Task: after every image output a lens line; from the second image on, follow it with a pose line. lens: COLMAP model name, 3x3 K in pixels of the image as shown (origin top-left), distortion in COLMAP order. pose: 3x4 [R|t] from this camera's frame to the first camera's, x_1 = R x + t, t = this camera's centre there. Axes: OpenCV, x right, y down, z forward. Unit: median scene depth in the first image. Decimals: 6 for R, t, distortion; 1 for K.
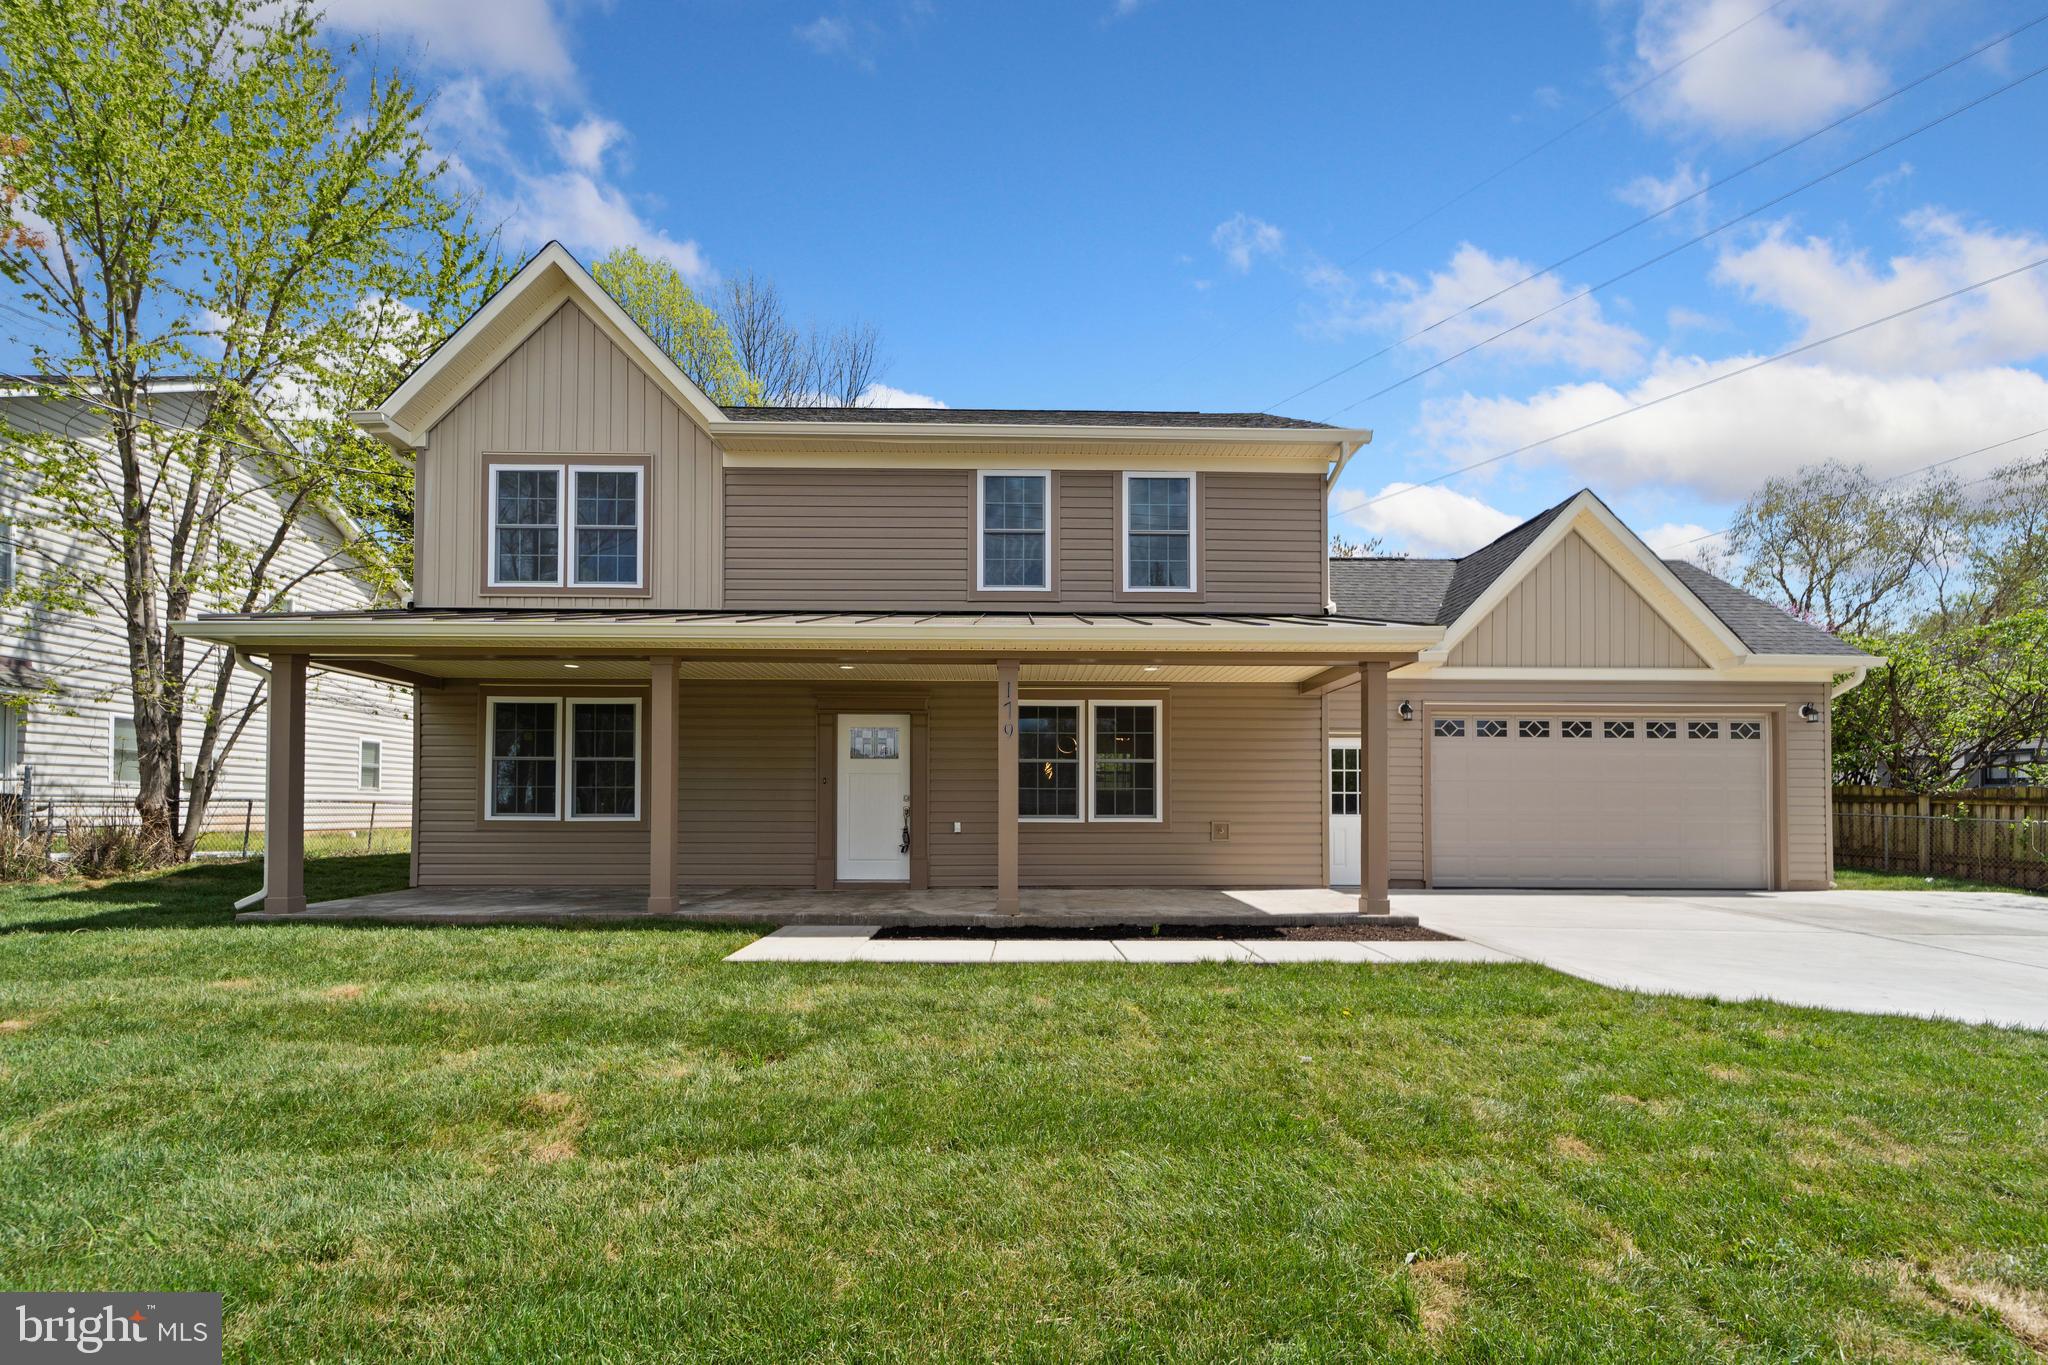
lens RADIAL K [[841.7, 0, 1072.7], [0, 841.7, 785.2], [0, 0, 1]] dist [-0.003463, -0.001093]
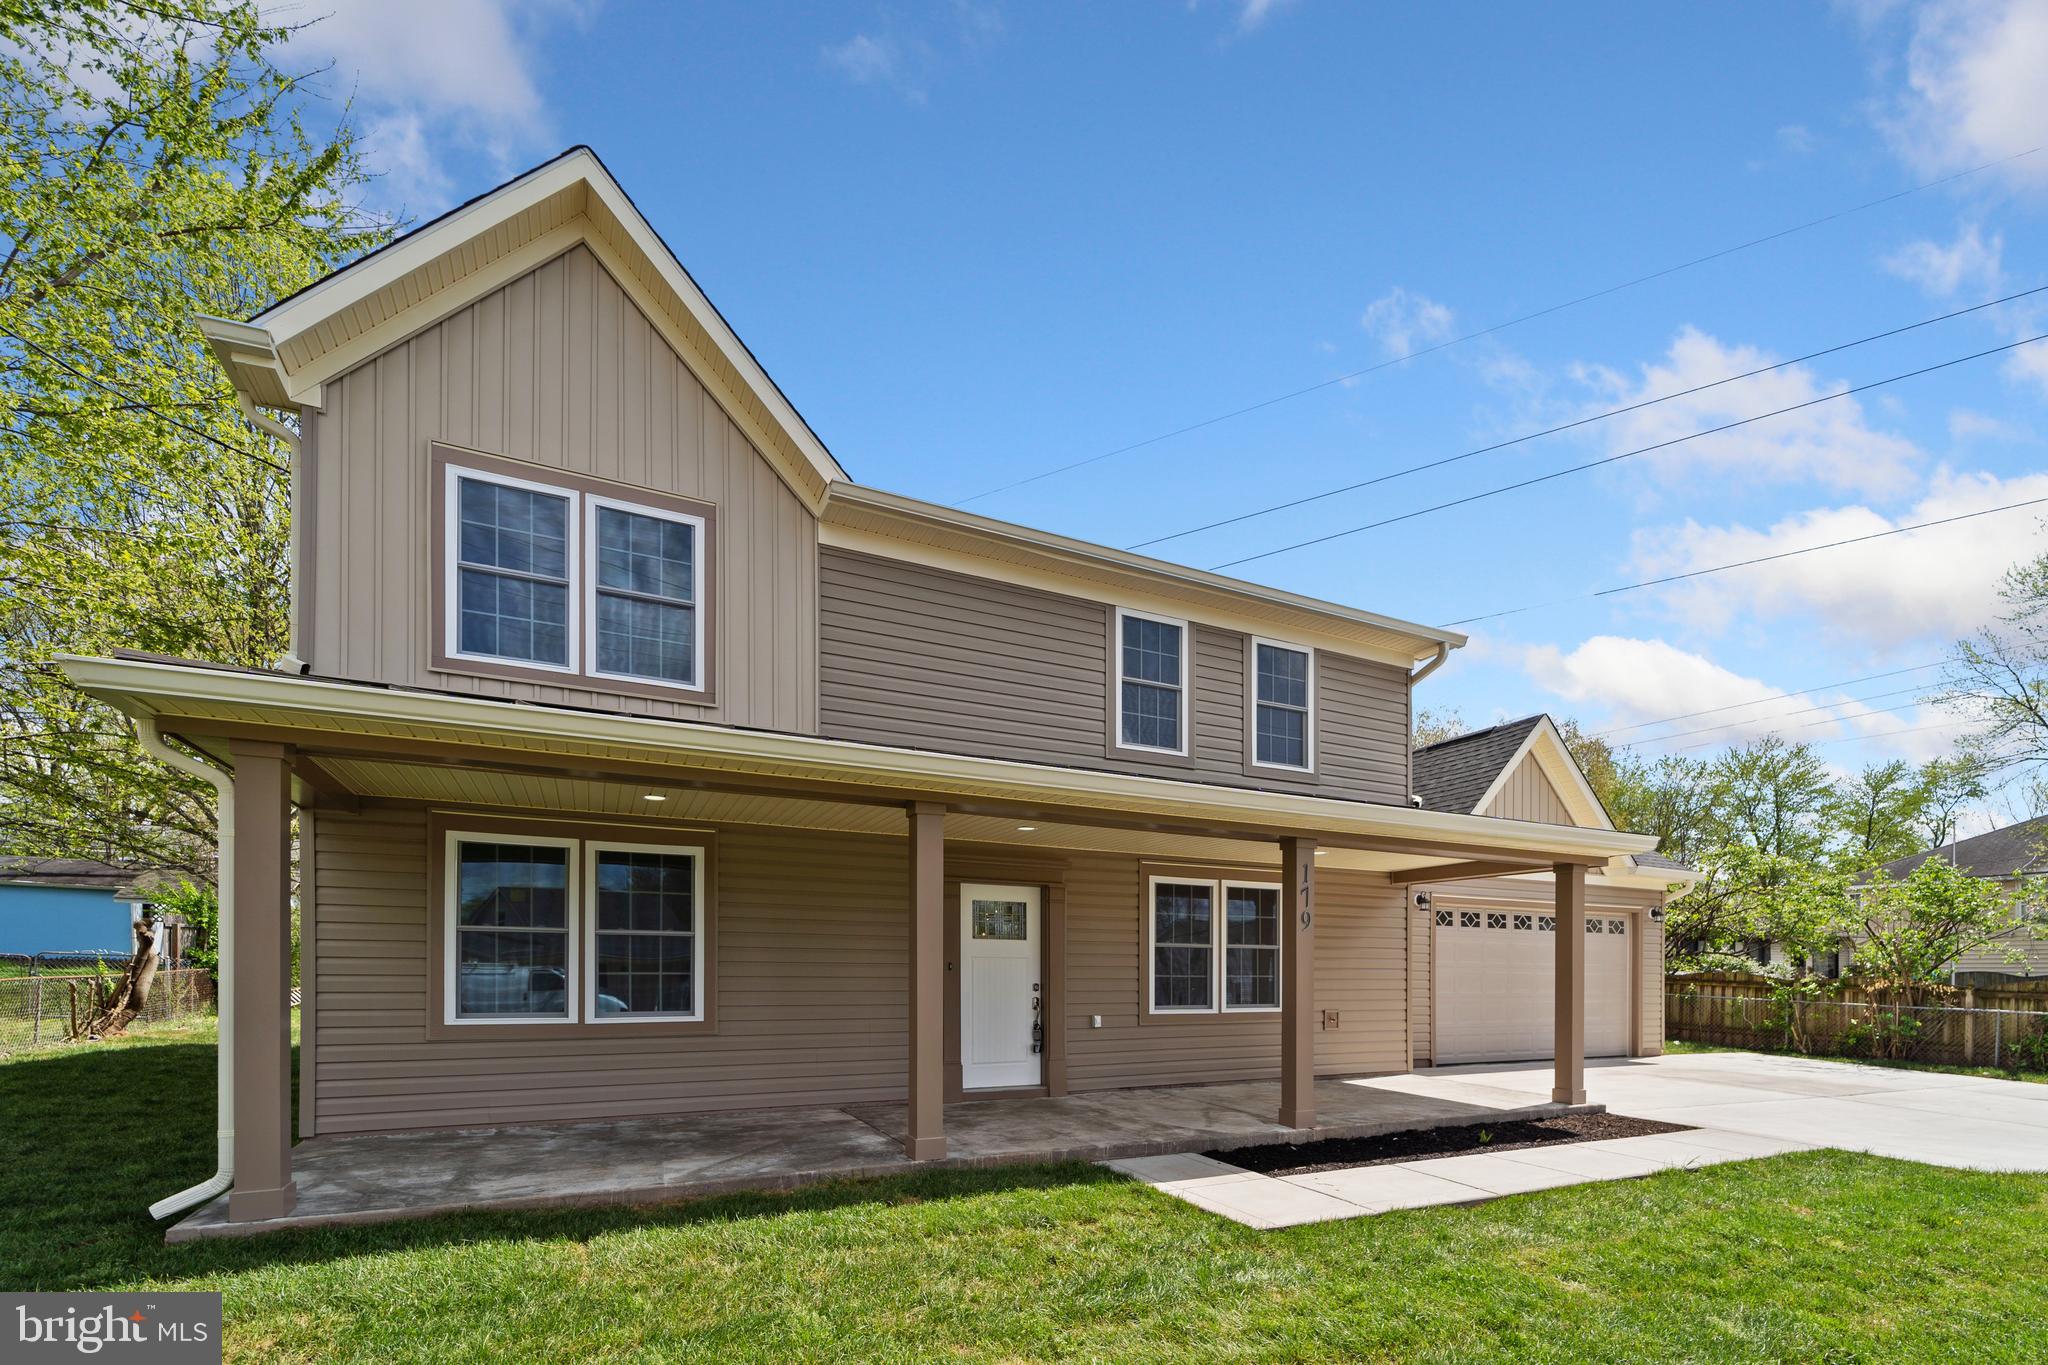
lens RADIAL K [[841.7, 0, 1025.5], [0, 841.7, 958.7], [0, 0, 1]] dist [-0.003463, -0.001093]
pose [[0.919844, 0.010766, 0.392137, -0.533451], [-0.019005, 0.999673, 0.017134, -0.027003], [-0.391824, -0.023213, 0.919747, 0.235739]]
